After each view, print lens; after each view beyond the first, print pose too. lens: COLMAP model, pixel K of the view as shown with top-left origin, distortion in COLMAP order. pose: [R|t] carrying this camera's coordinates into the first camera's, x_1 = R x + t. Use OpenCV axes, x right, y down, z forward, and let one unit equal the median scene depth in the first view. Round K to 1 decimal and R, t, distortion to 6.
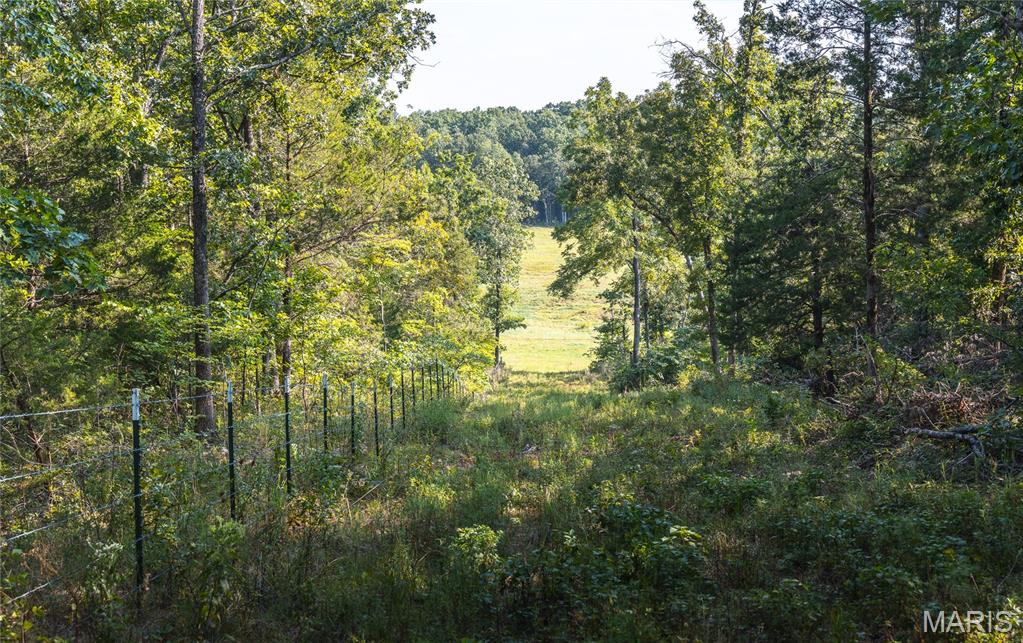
lens RADIAL K [[1685.7, 0, 511.5], [0, 1685.7, 321.5], [0, 0, 1]] dist [0.000579, -0.000303]
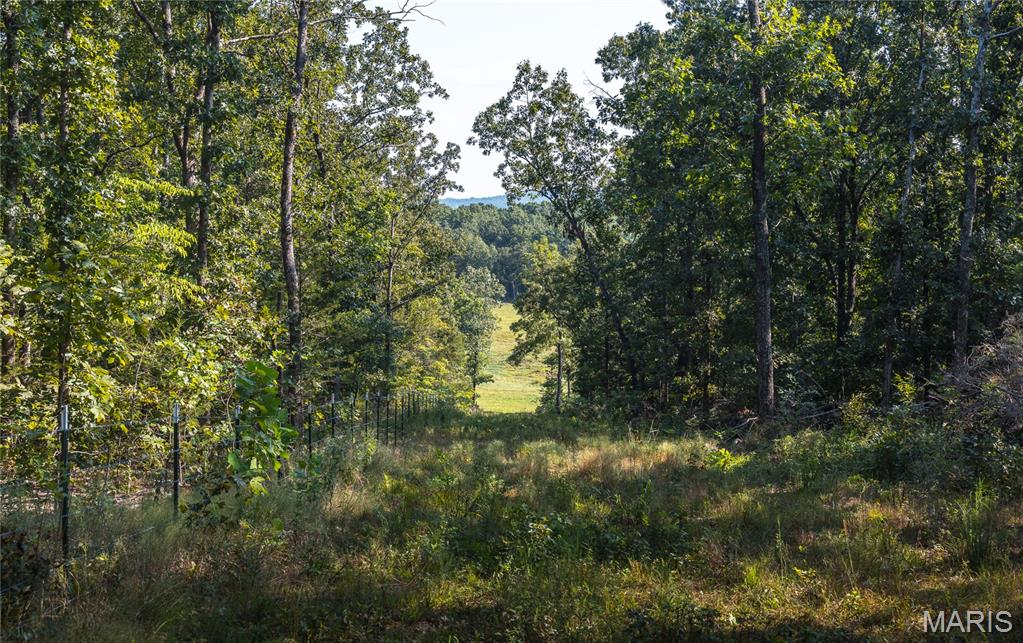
lens RADIAL K [[1517.8, 0, 511.5], [0, 1517.8, 321.5], [0, 0, 1]] dist [0.000317, -0.000309]
pose [[0.999384, 0.030930, 0.016580, 0.000342], [-0.030331, 0.998918, -0.035243, -0.003450], [-0.017652, 0.034718, 0.999241, -0.379300]]
